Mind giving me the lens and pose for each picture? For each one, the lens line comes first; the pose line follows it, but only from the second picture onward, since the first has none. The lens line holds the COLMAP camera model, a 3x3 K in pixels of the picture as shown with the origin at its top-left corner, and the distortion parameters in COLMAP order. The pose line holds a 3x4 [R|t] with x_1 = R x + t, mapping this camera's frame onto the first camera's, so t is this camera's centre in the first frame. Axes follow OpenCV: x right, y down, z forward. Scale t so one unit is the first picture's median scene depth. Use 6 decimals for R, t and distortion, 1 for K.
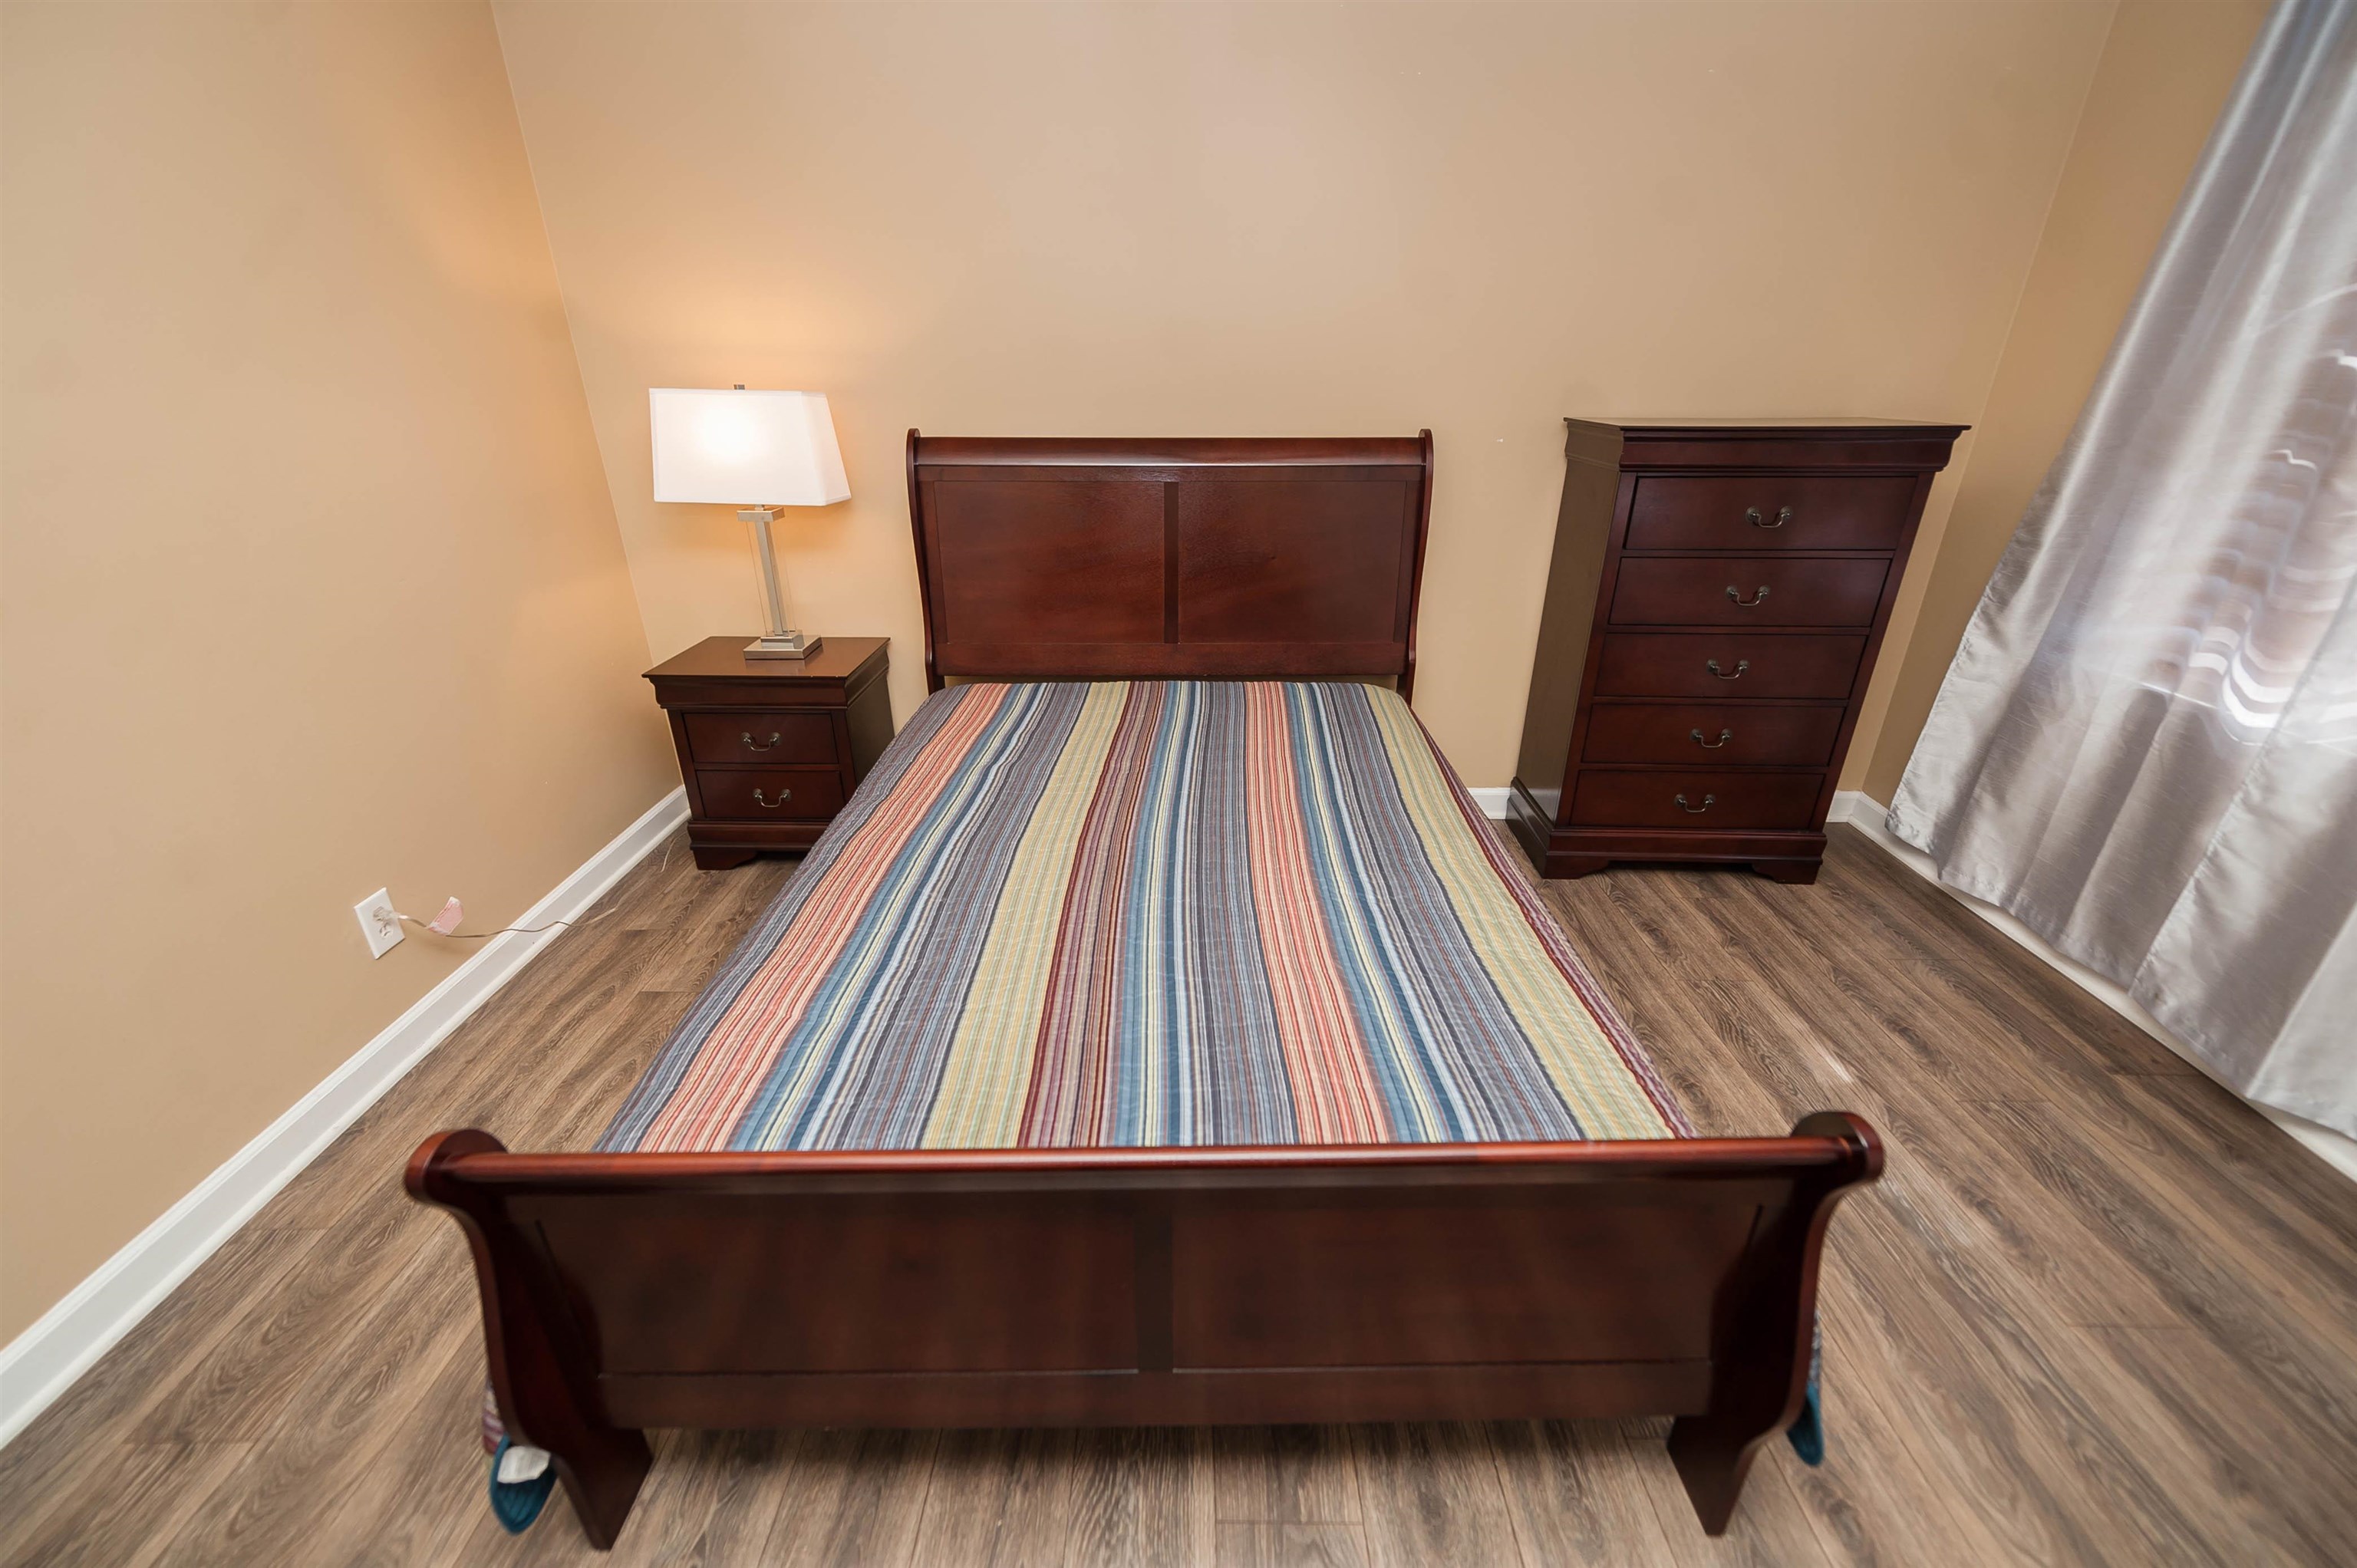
lens RADIAL K [[937.0, 0, 1178.5], [0, 937.0, 784.0], [0, 0, 1]] dist [0.016085, -0.005902]
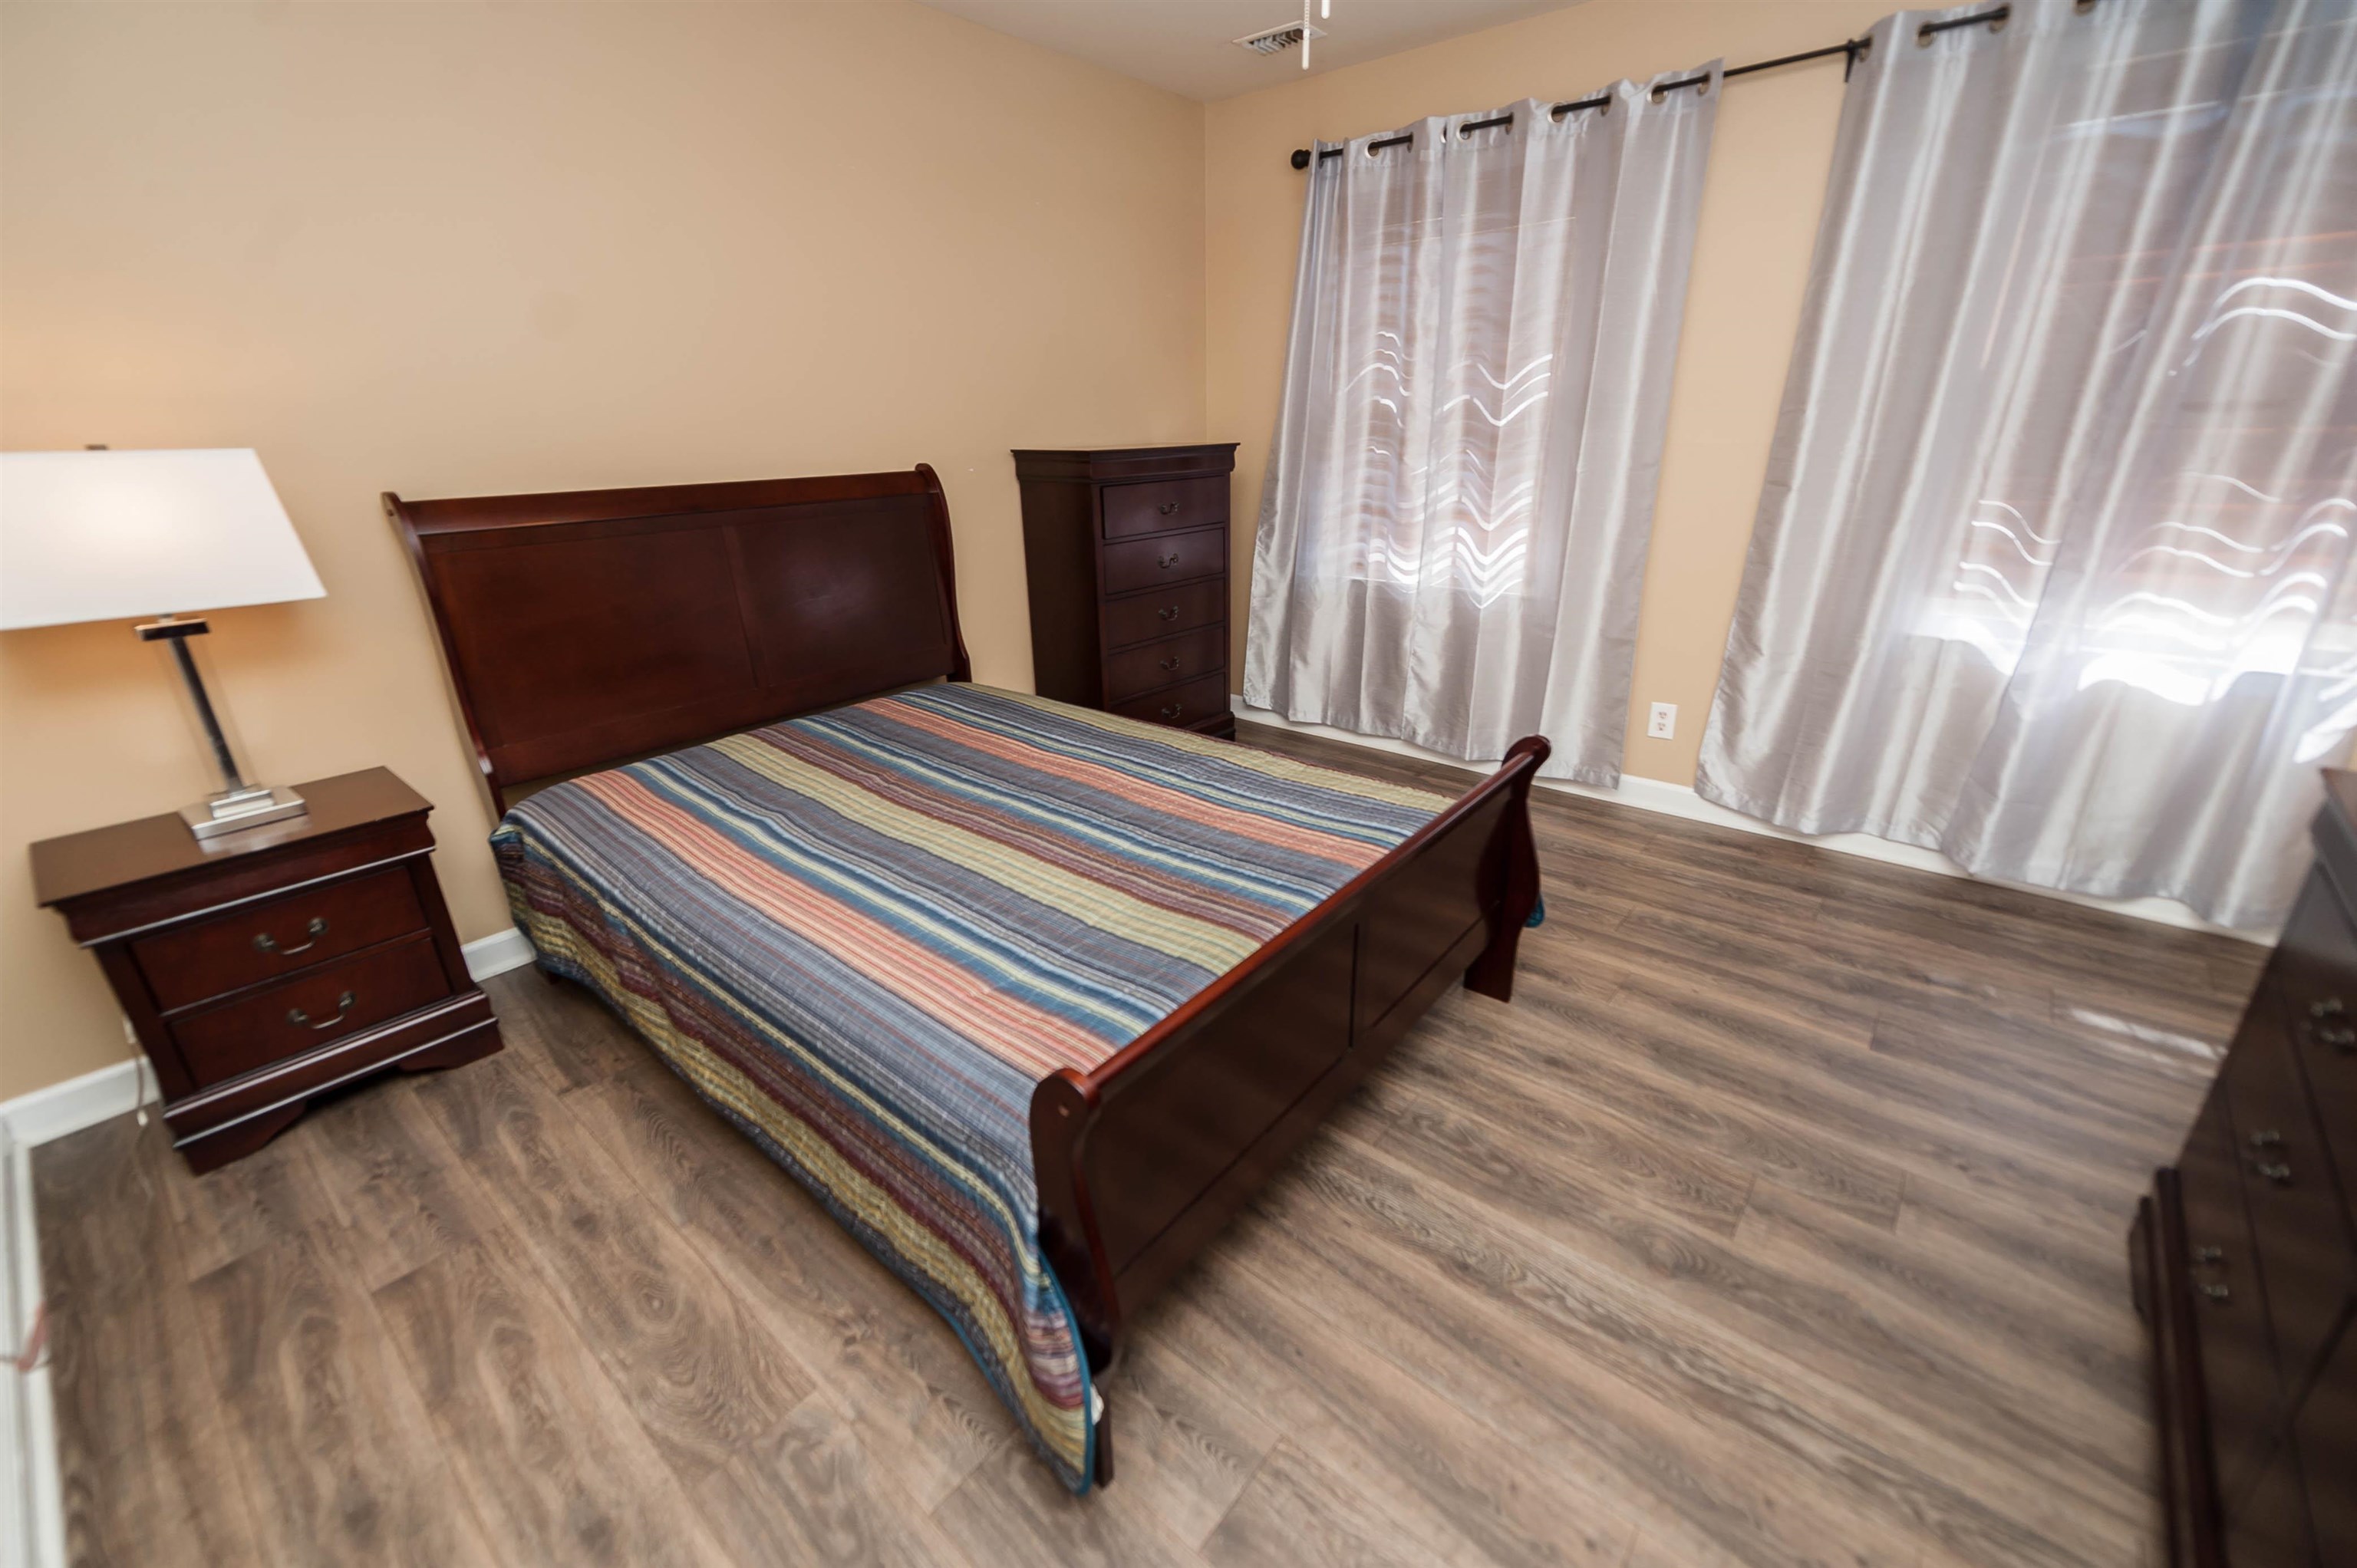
lens RADIAL K [[937.0, 0, 1178.5], [0, 937.0, 784.0], [0, 0, 1]] dist [0.016085, -0.005902]
pose [[0.642689, -0.291004, 0.708708, -0.575748], [0.327191, 0.940705, 0.089553, -0.000776], [-0.692746, 0.174329, 0.699795, 0.033612]]
